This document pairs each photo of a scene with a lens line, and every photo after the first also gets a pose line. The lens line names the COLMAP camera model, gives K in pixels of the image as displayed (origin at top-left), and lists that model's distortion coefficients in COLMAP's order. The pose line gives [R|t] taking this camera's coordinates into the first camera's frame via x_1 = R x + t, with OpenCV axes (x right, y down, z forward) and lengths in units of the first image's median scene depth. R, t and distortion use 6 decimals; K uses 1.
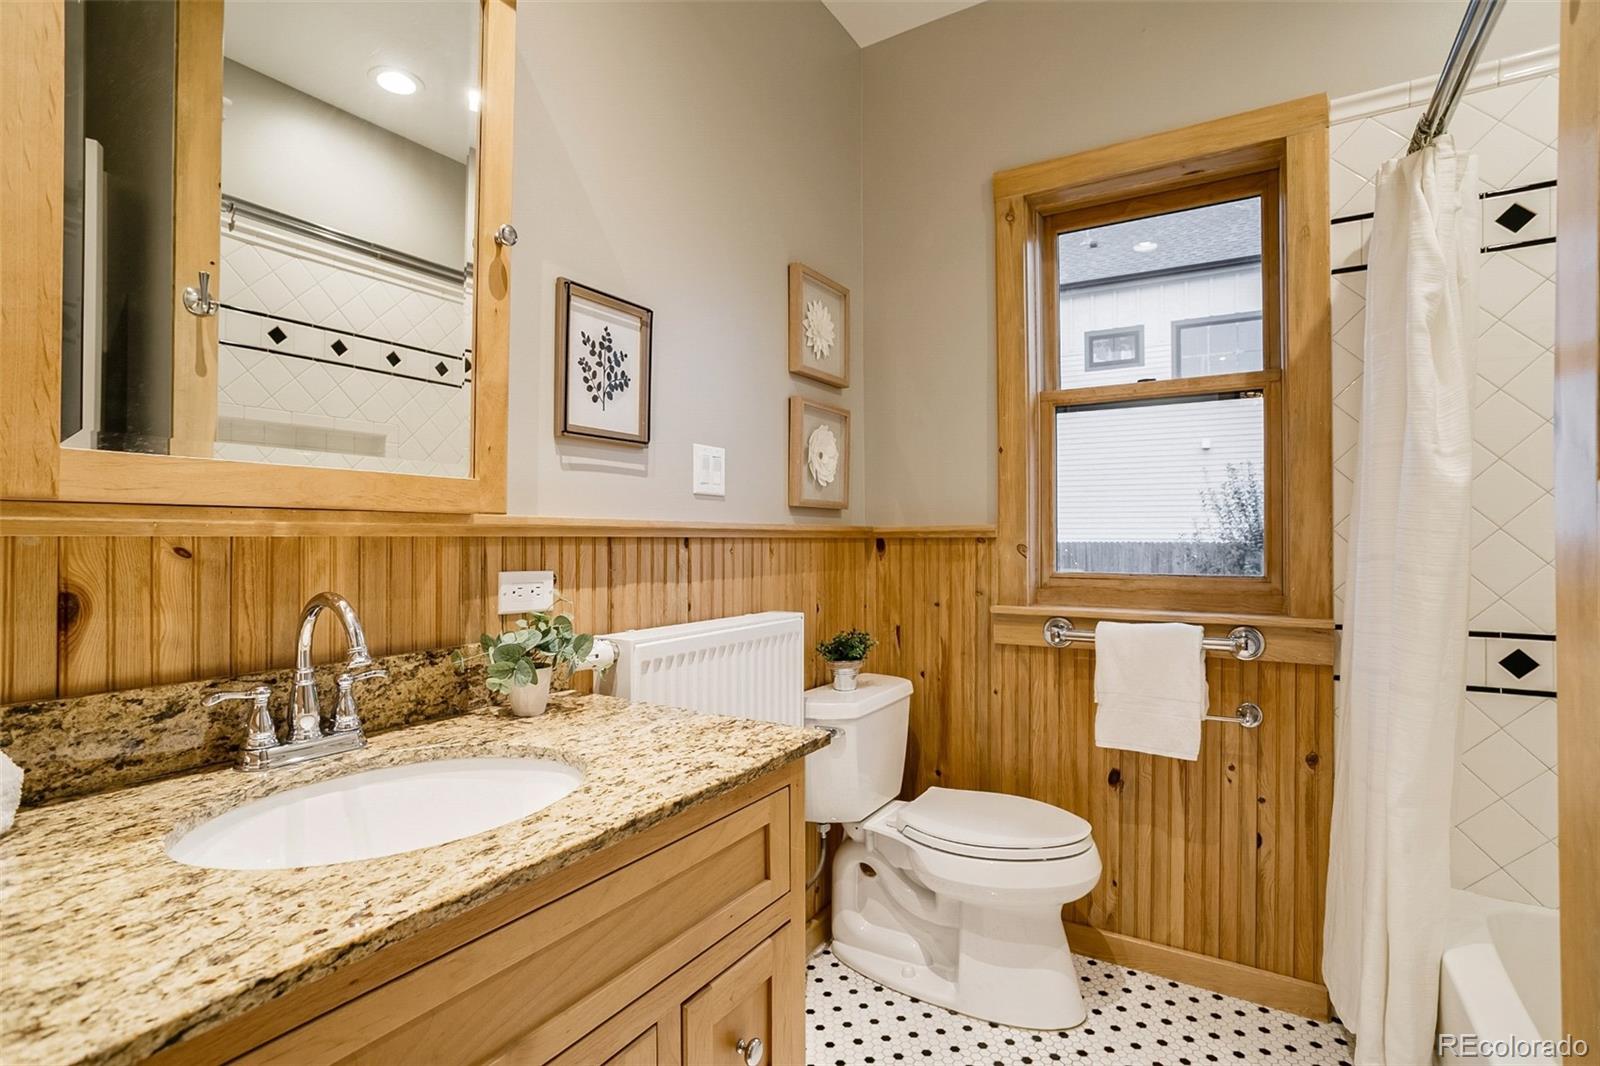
lens RADIAL K [[771.2, 0, 791.8], [0, 771.2, 533.7], [0, 0, 1]] dist [-0.063342, 0.034244]
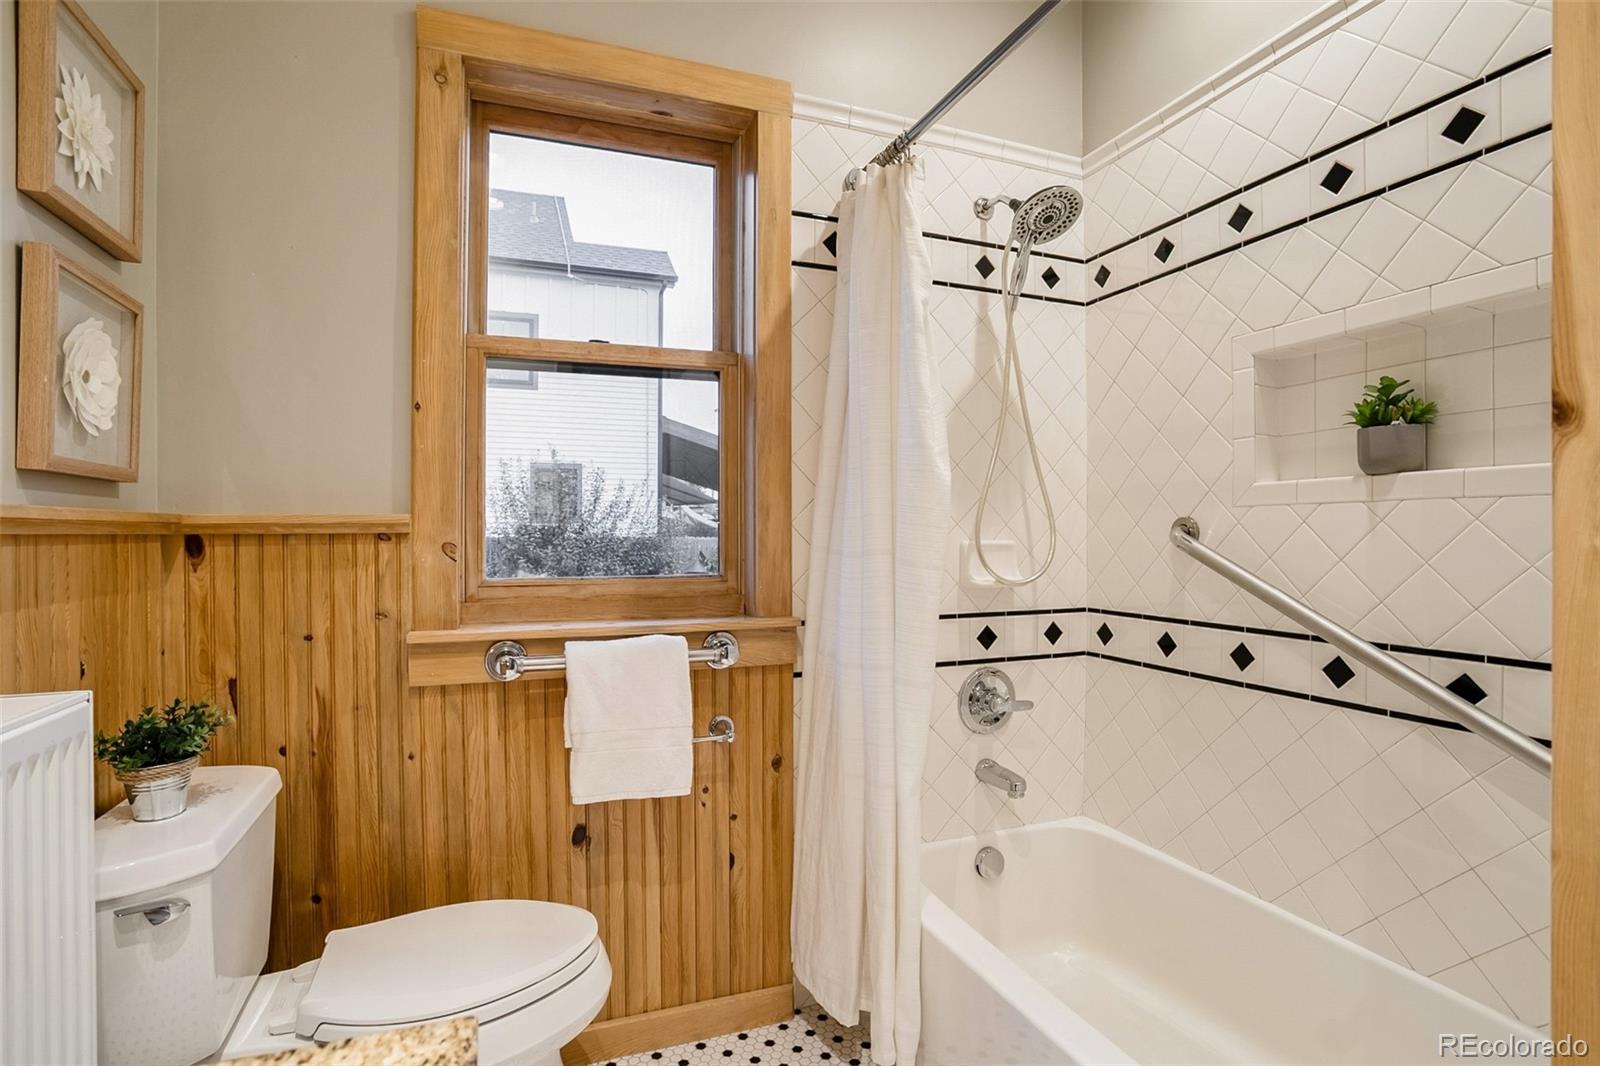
lens RADIAL K [[797.1, 0, 799.7], [0, 797.1, 535.2], [0, 0, 1]] dist [-0.075548, 0.035715]
pose [[0.601863, -0.003488, 0.798592, -0.090657], [-0.003203, 0.999972, 0.006781, 0.001022], [-0.798593, -0.006639, 0.601835, 0.321966]]
